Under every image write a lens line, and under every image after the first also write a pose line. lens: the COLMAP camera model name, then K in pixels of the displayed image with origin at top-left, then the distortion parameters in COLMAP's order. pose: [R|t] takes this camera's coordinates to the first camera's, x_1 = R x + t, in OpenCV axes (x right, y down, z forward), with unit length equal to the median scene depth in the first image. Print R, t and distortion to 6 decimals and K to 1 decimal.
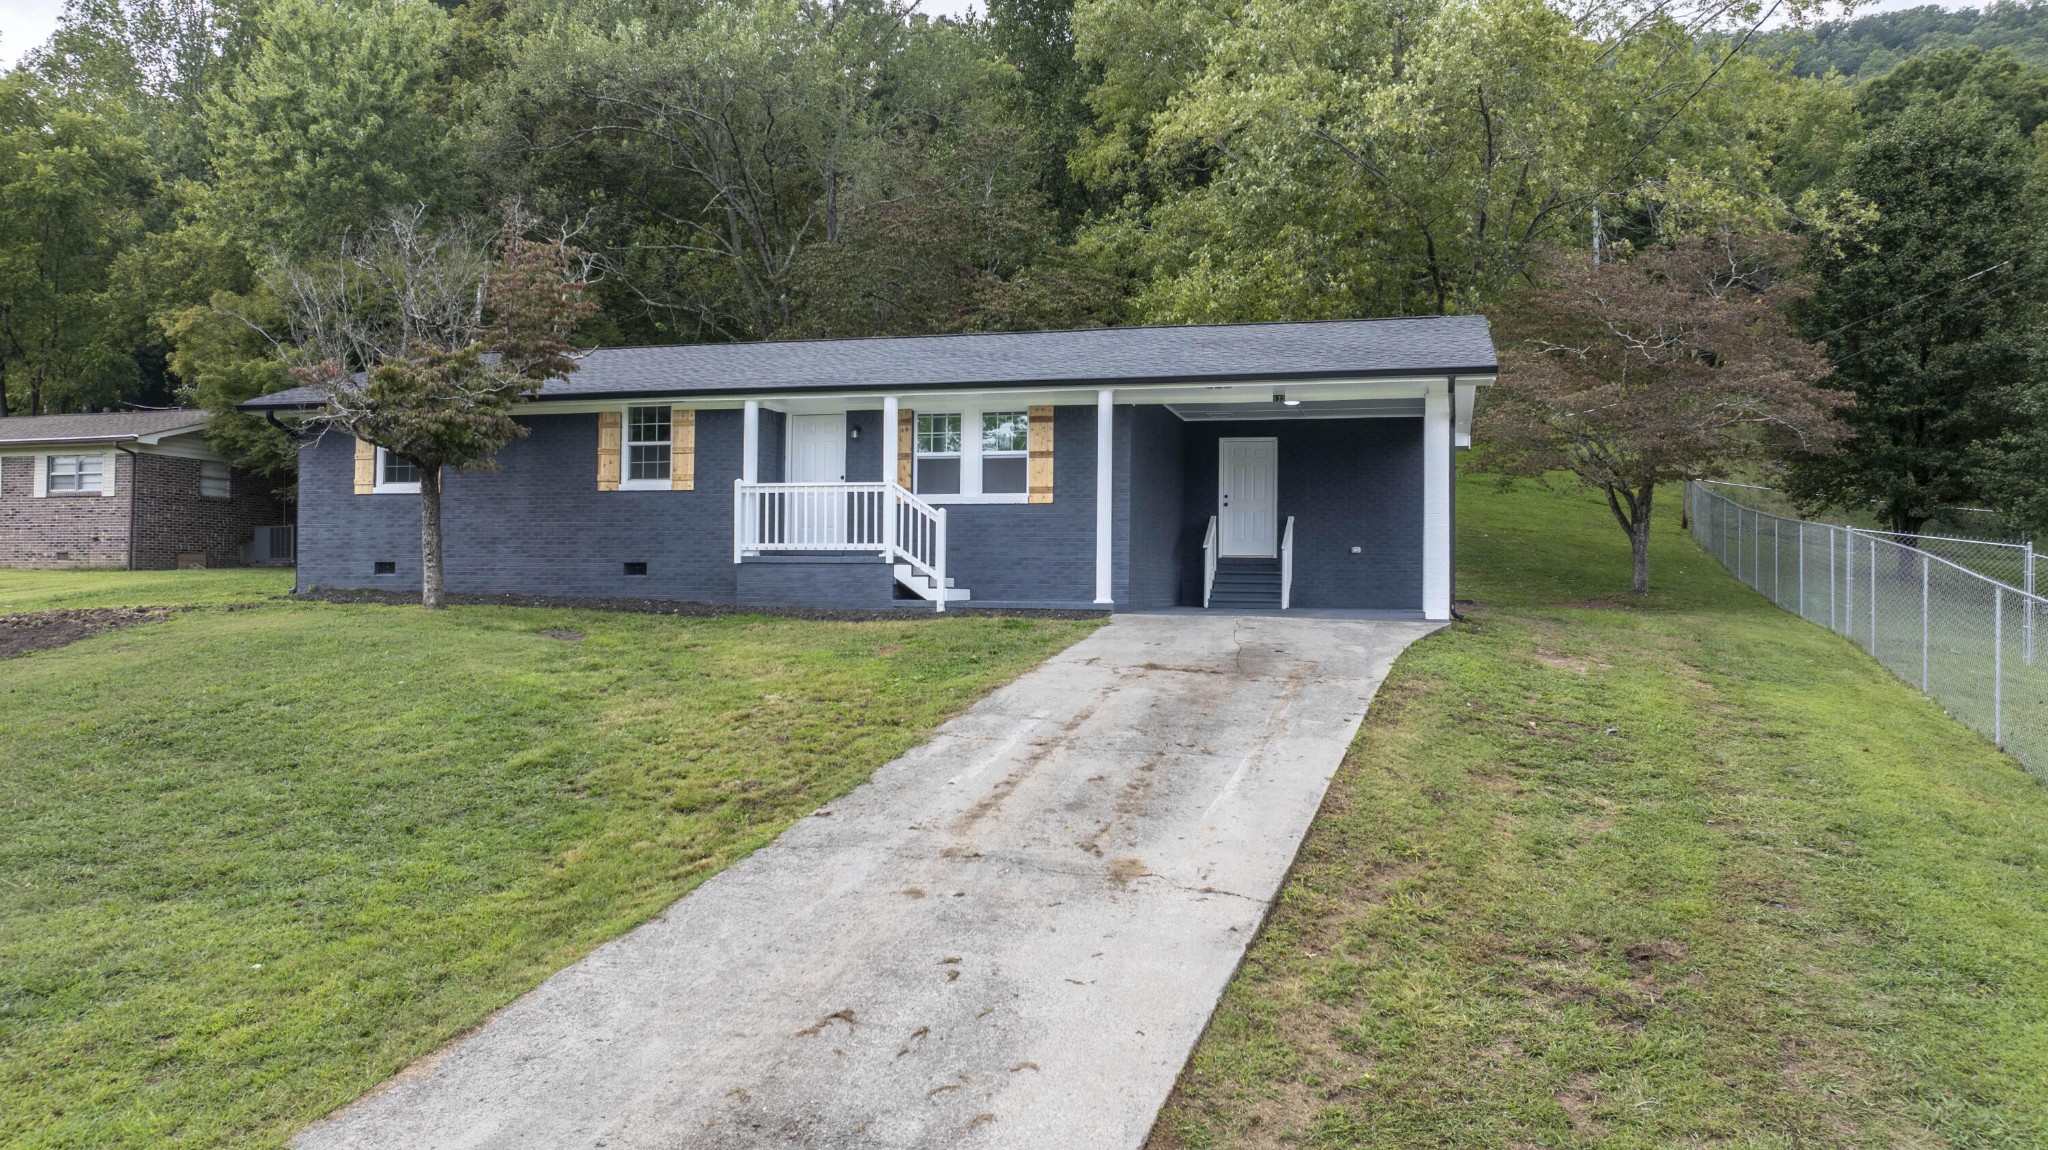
lens RADIAL K [[1423.3, 0, 1024.0], [0, 1423.3, 575.0], [0, 0, 1]] dist [0.001630, 0.000254]
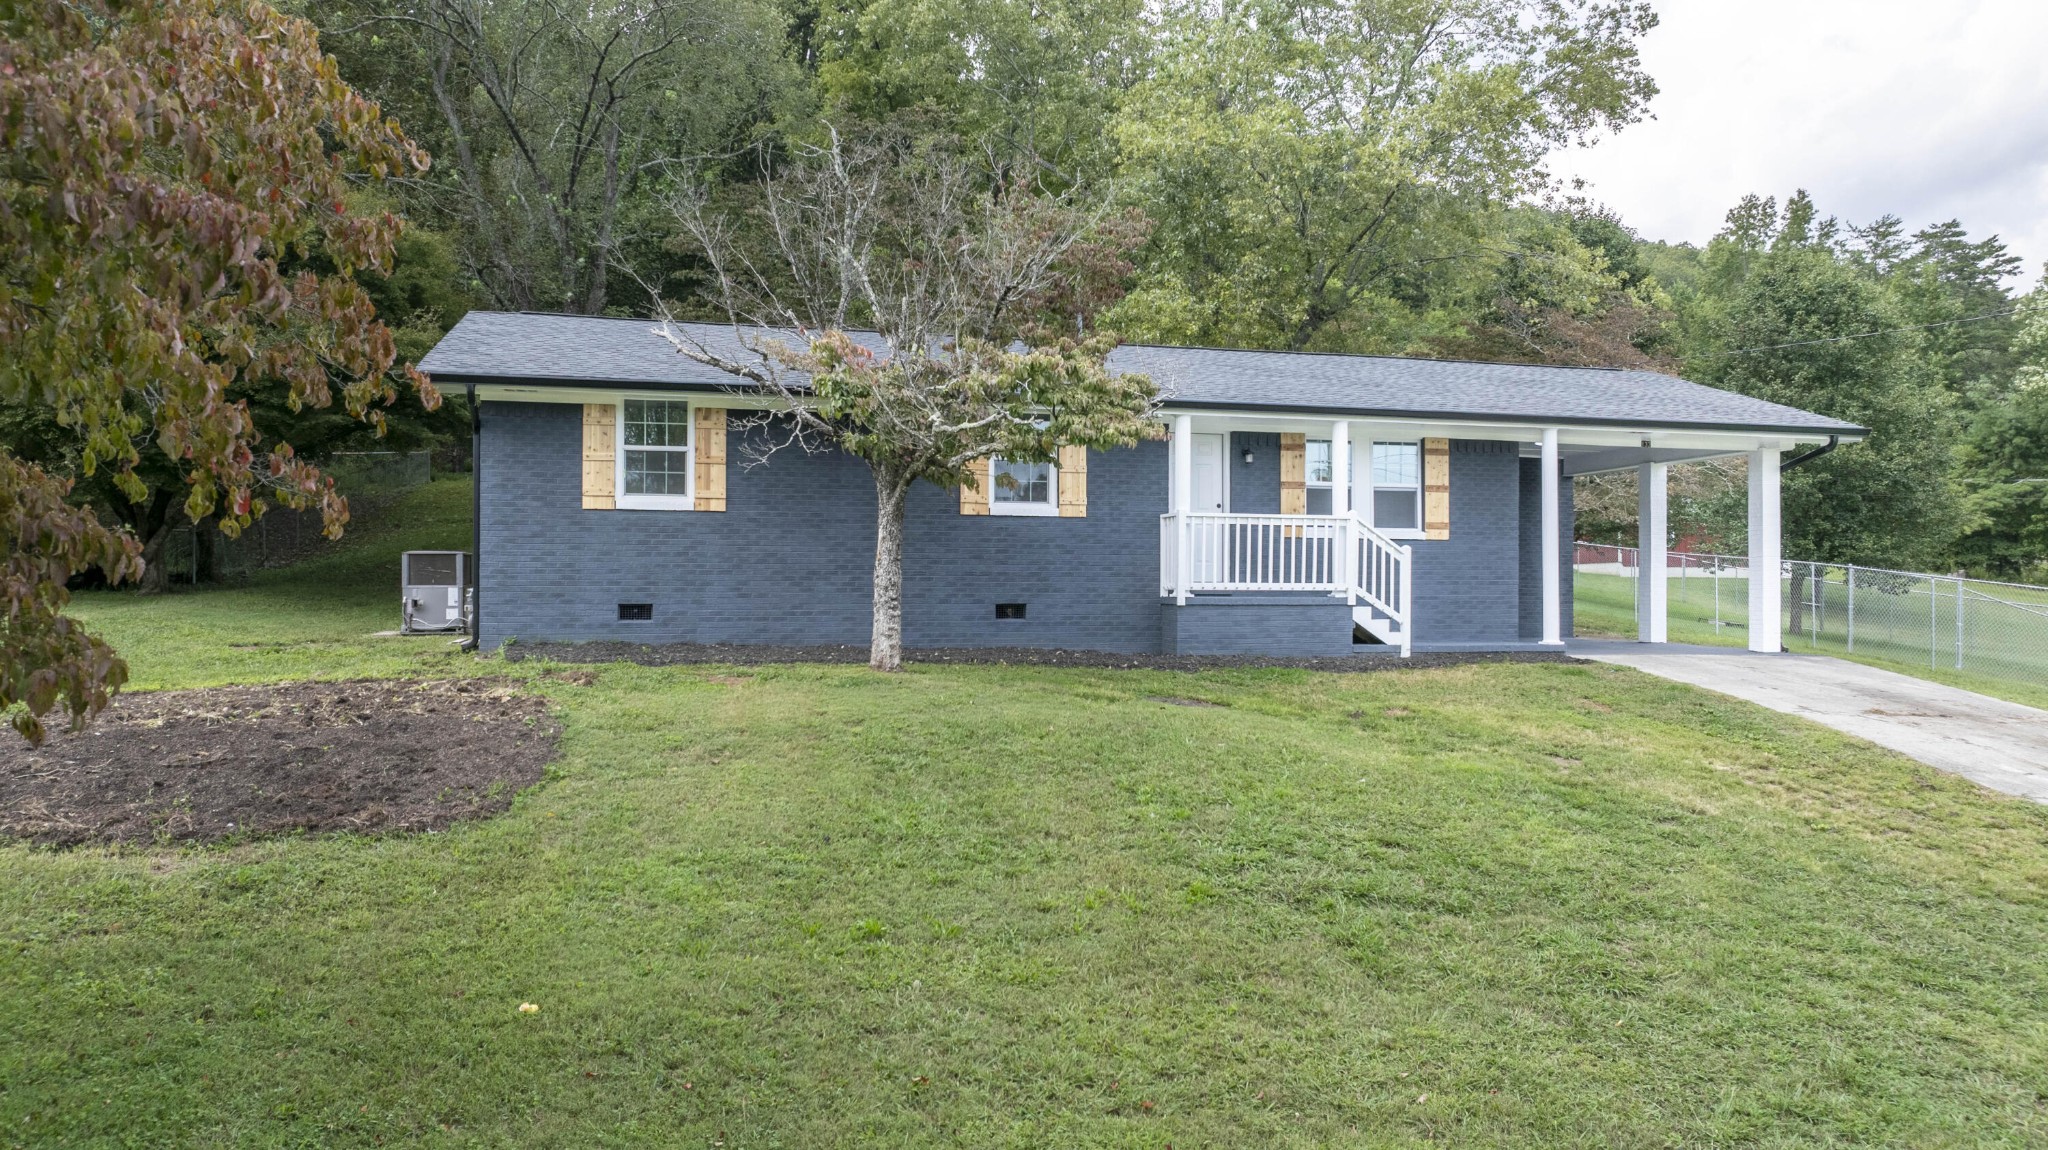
lens RADIAL K [[1423.3, 0, 1024.0], [0, 1423.3, 575.0], [0, 0, 1]] dist [0.001630, 0.000254]
pose [[0.869144, 0.000405, 0.494559, -0.675822], [-0.000547, 1.000000, 0.000142, -0.025579], [-0.494559, -0.000394, 0.869144, 0.291404]]
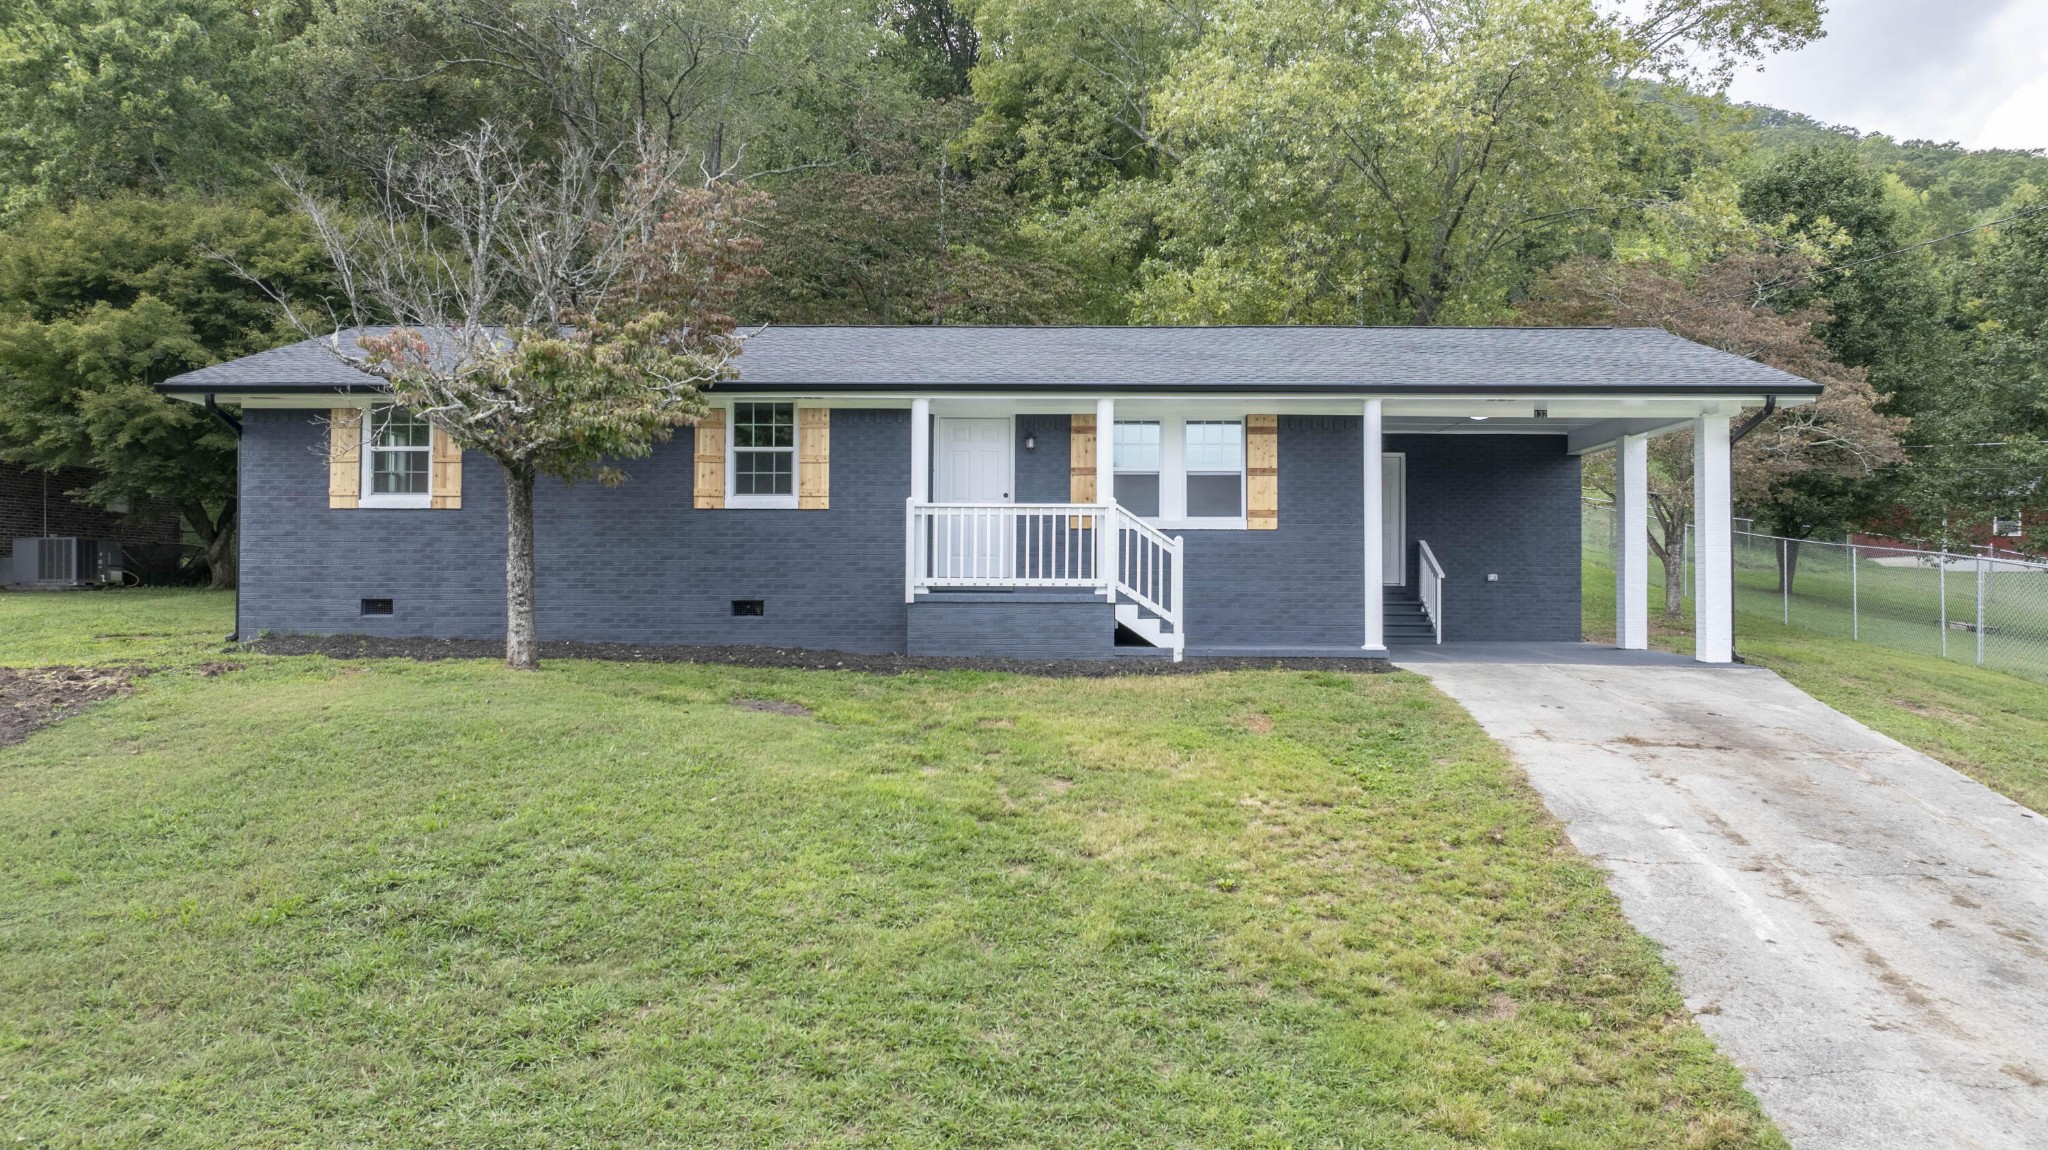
lens RADIAL K [[1423.3, 0, 1024.0], [0, 1423.3, 575.0], [0, 0, 1]] dist [0.001630, 0.000254]
pose [[0.971366, -0.002032, 0.237580, -0.314821], [0.001670, 0.999997, 0.001723, -0.023994], [-0.237583, -0.001277, 0.971366, 0.200193]]
